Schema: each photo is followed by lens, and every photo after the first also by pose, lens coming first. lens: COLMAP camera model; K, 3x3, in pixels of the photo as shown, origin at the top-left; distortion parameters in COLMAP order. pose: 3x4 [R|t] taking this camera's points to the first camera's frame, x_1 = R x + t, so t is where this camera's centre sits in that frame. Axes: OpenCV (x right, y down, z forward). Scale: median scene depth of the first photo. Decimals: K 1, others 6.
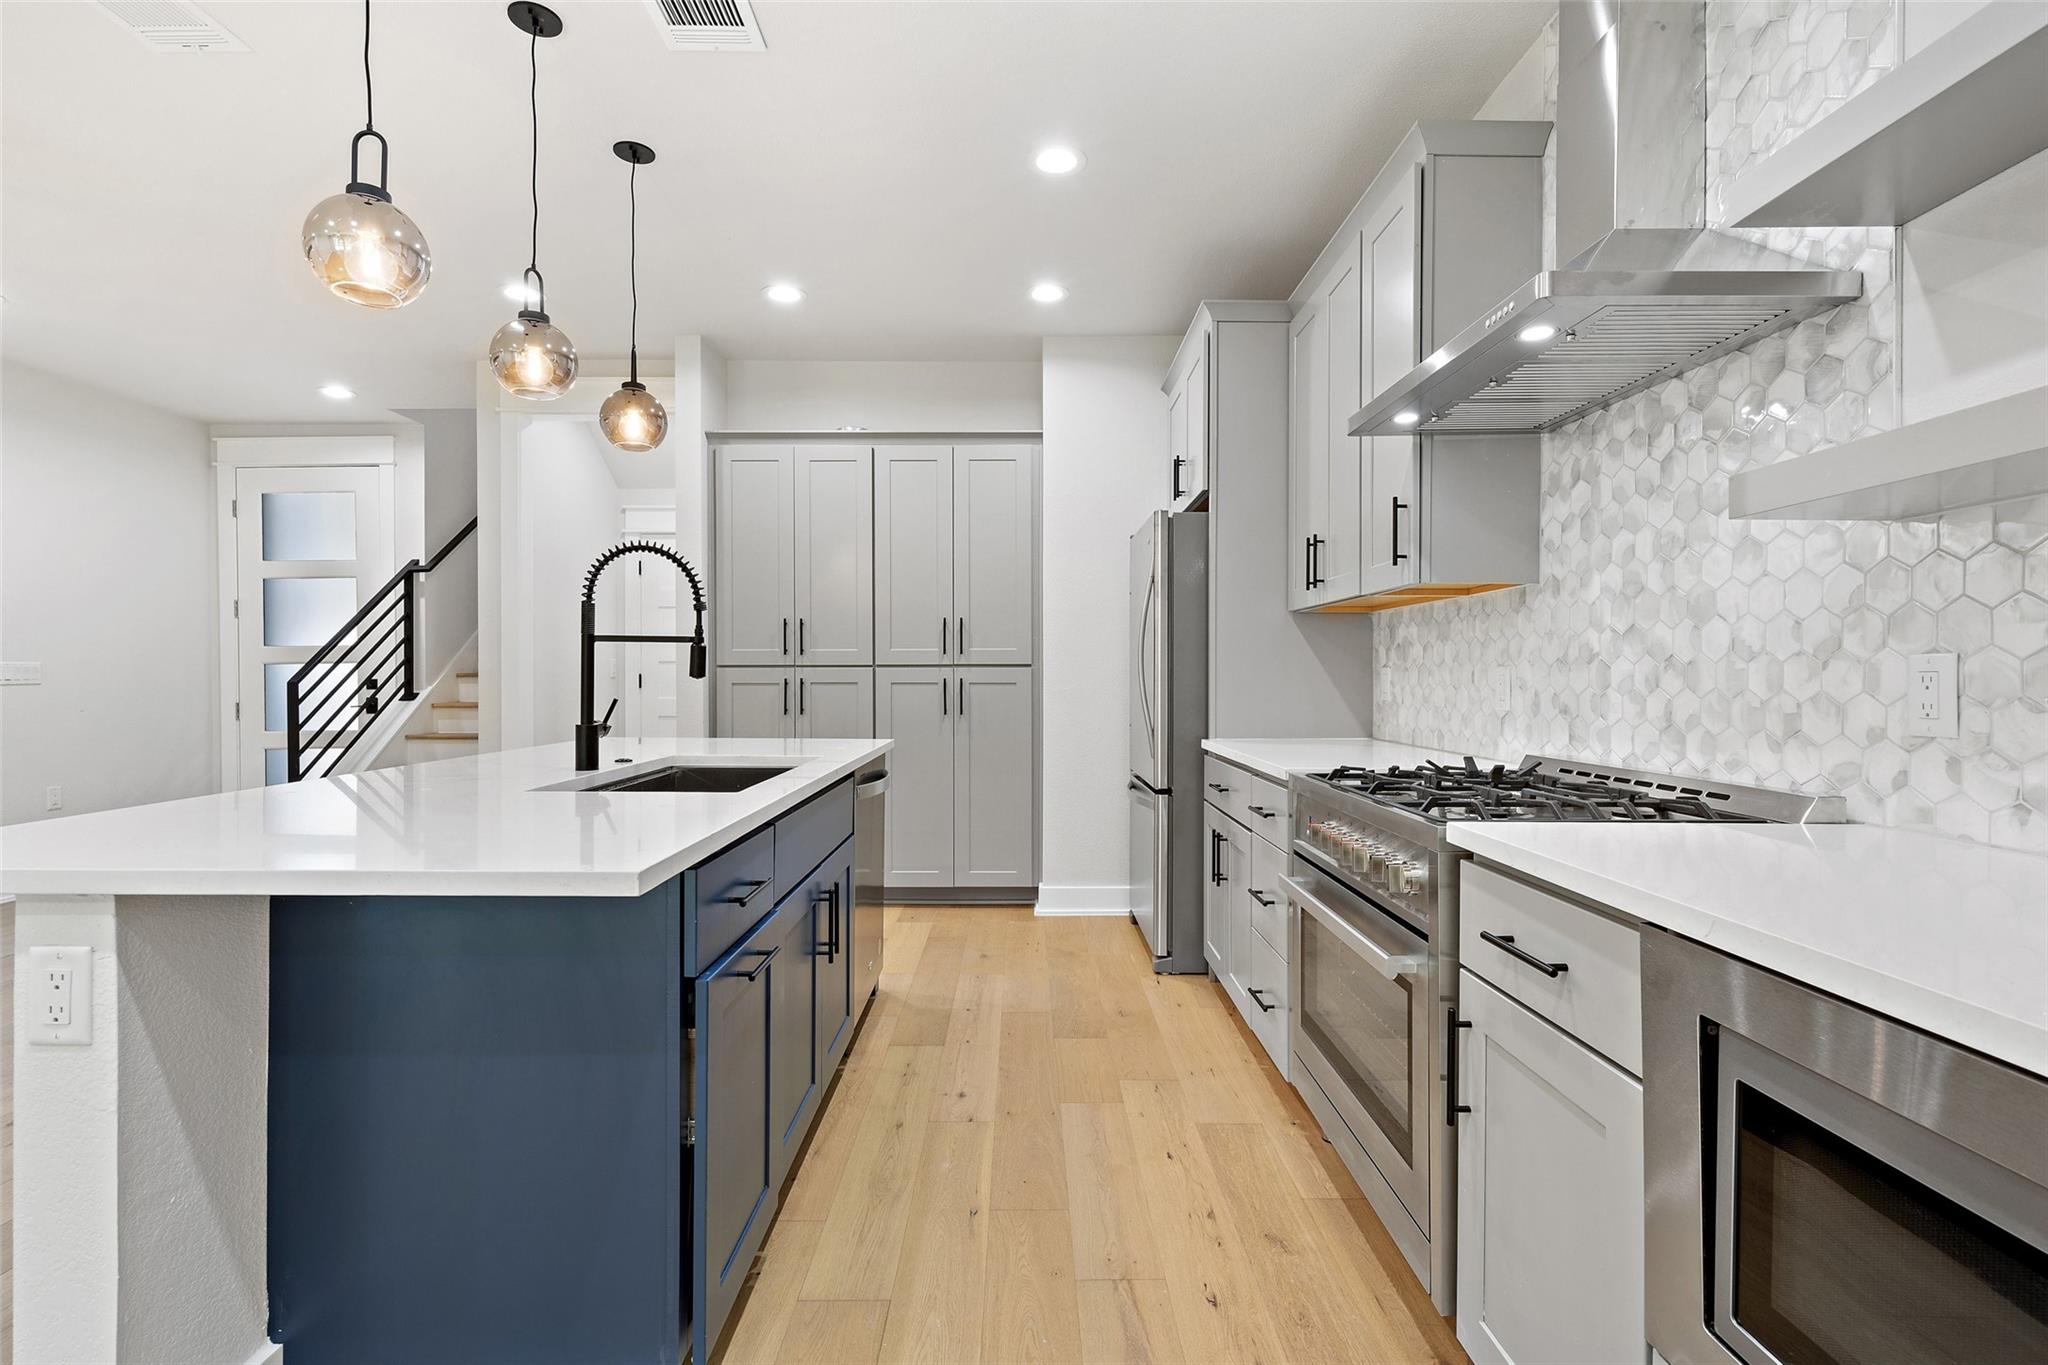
lens RADIAL K [[973.7, 0, 1024.0], [0, 973.7, 682.5], [0, 0, 1]] dist [0.000454, 0.000576]
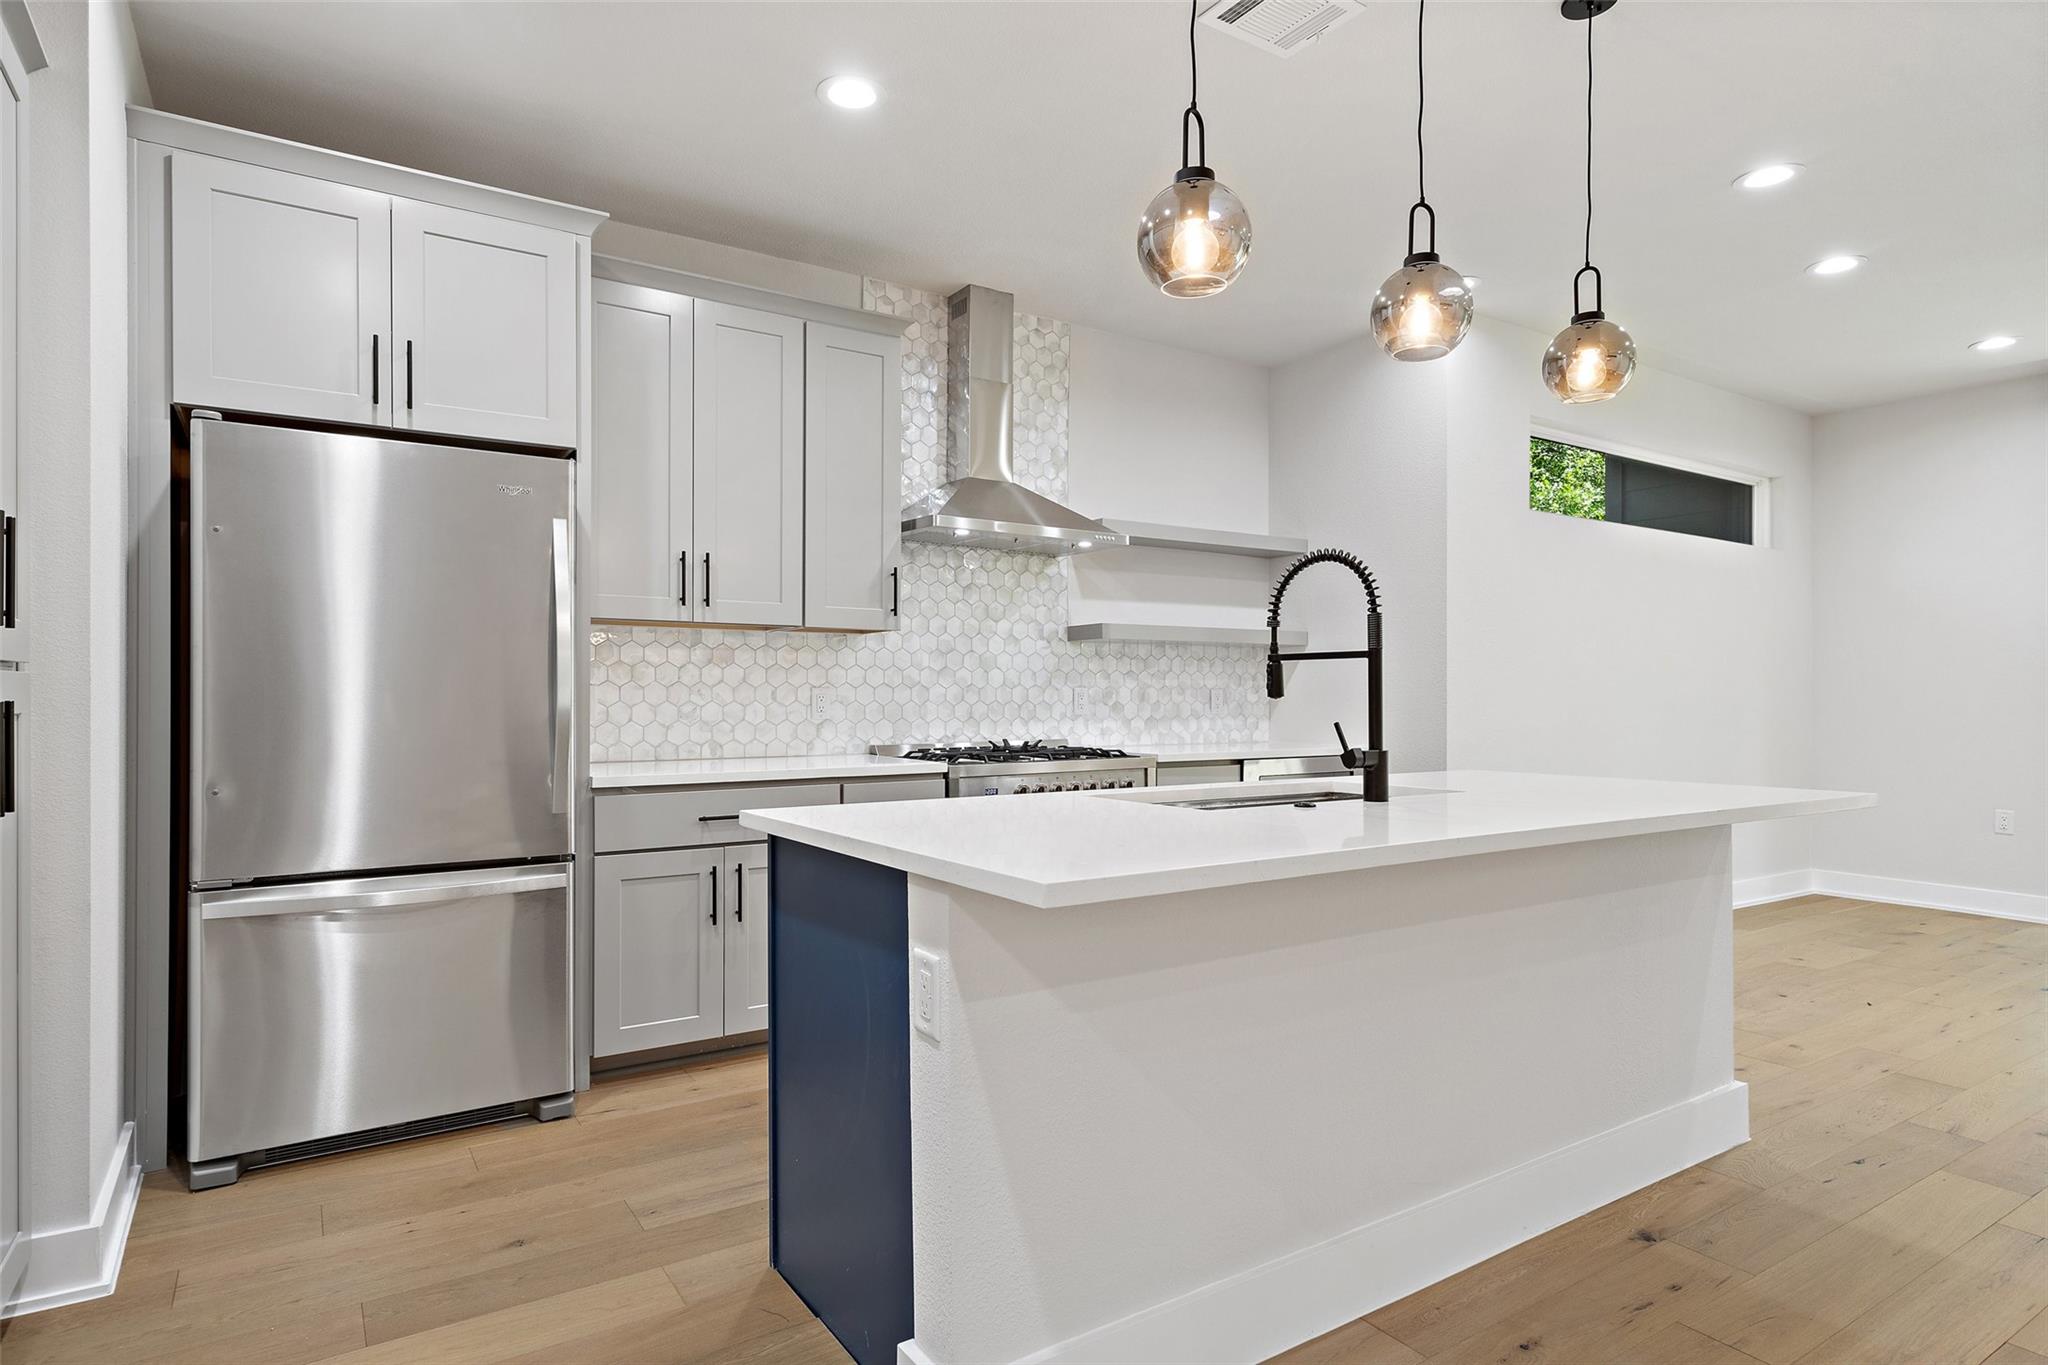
lens RADIAL K [[1113.7, 0, 1013.7], [0, 1113.7, 689.0], [0, 0, 1]] dist [0.003116, 0.000673]
pose [[-0.542782, 0.001602, 0.839872, -1.088489], [0.003293, 0.999995, 0.000221, -0.014918], [-0.839867, 0.002886, -0.542784, 1.771801]]
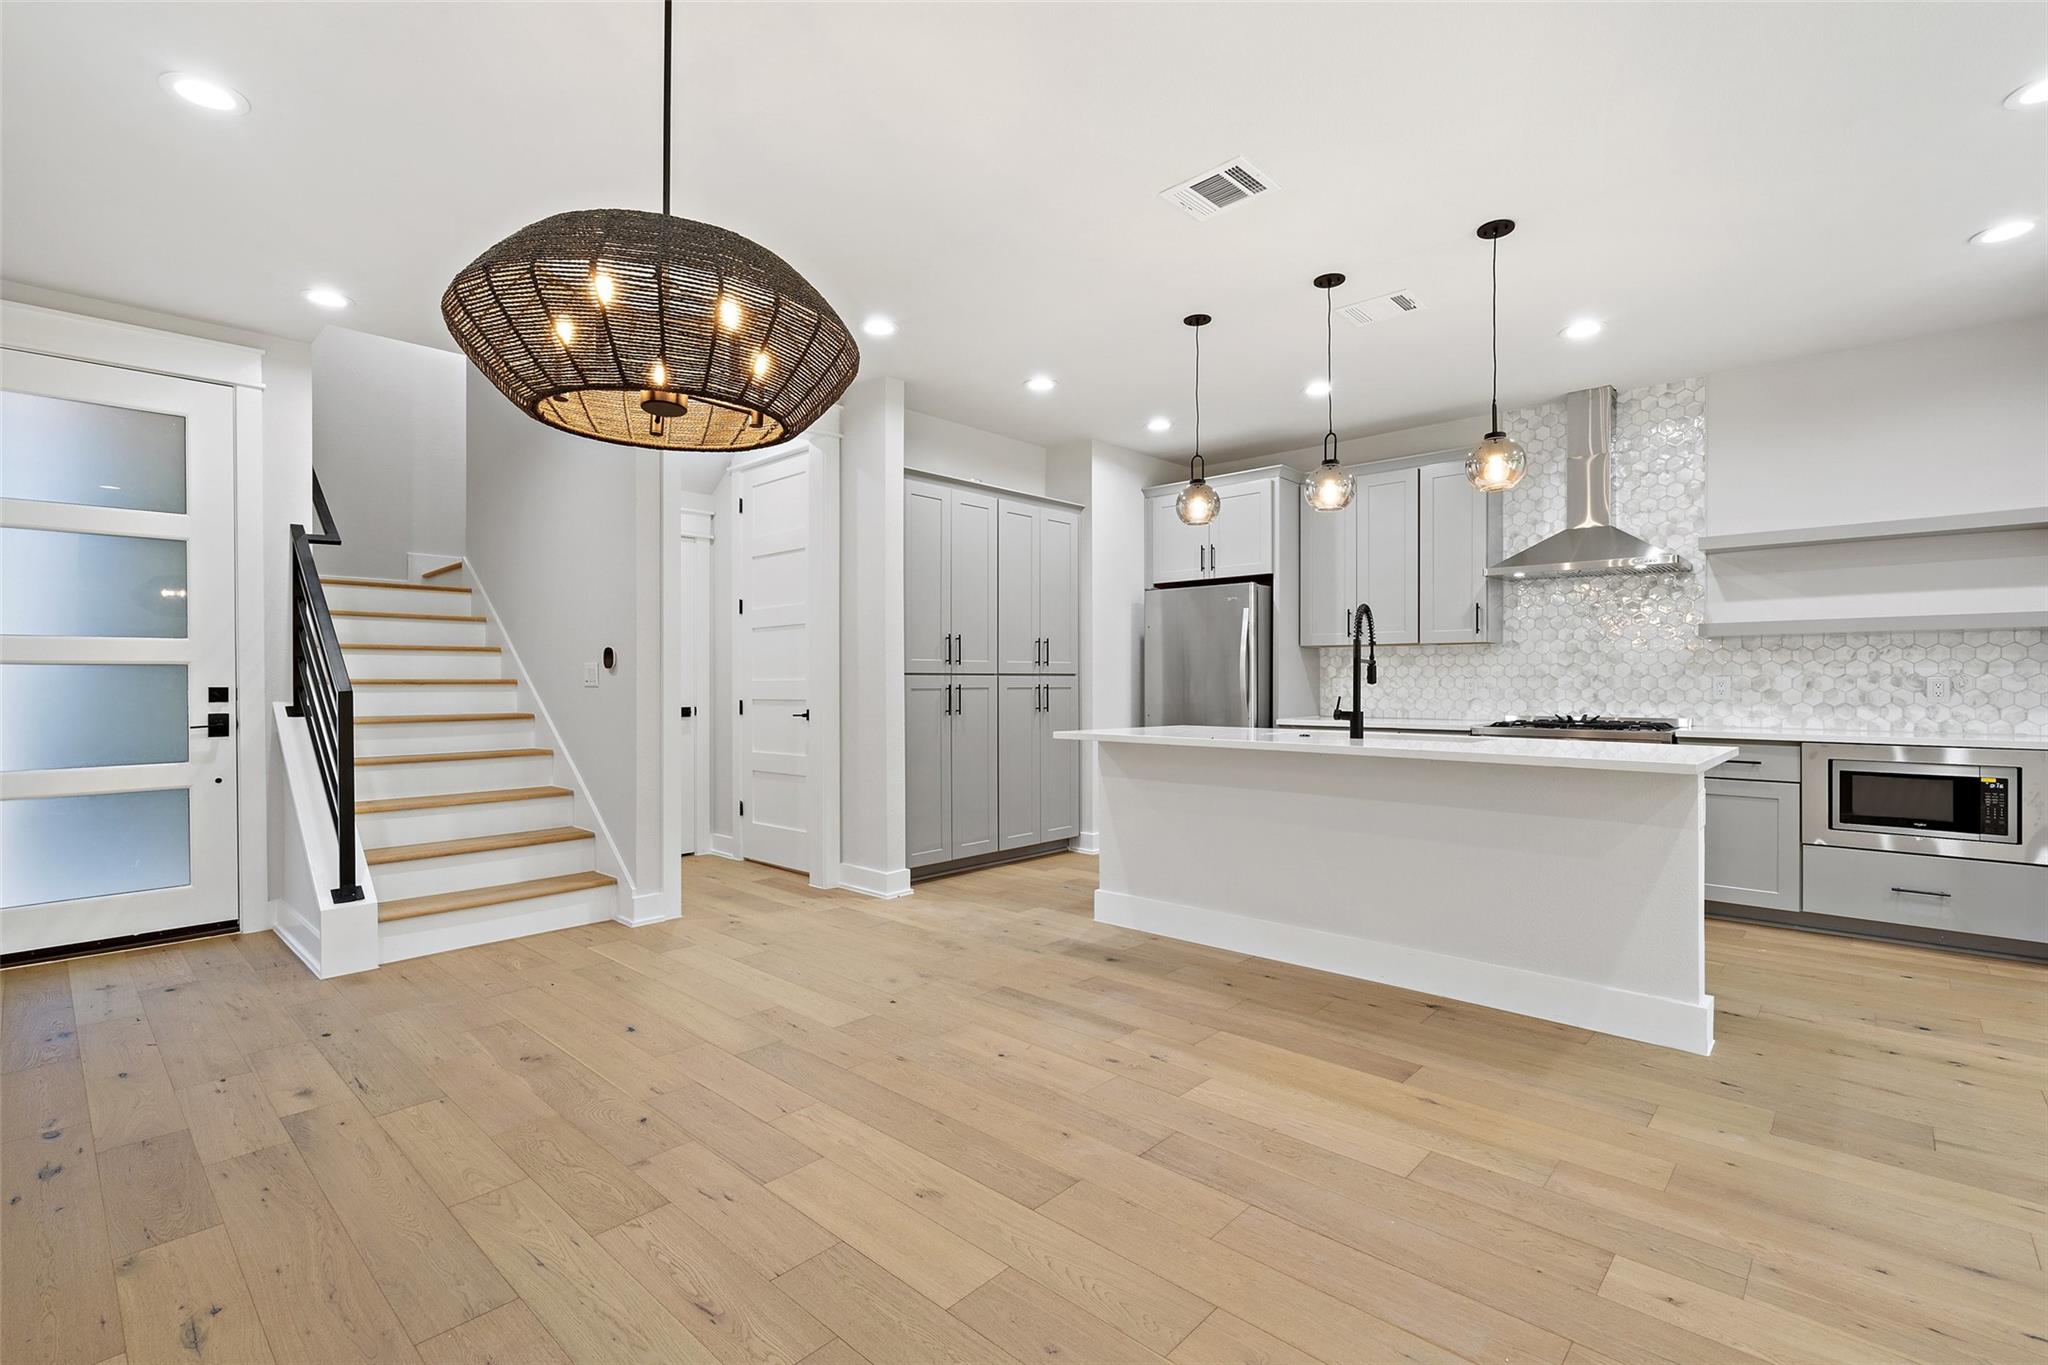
lens RADIAL K [[931.7, 0, 1021.0], [0, 931.7, 678.3], [0, 0, 1]] dist [0.002513, 0.000972]
pose [[0.679698, 0.002249, 0.733489, -1.960187], [0.004819, 0.999960, -0.007531, -0.005373], [-0.733477, 0.008654, 0.679660, 0.317442]]
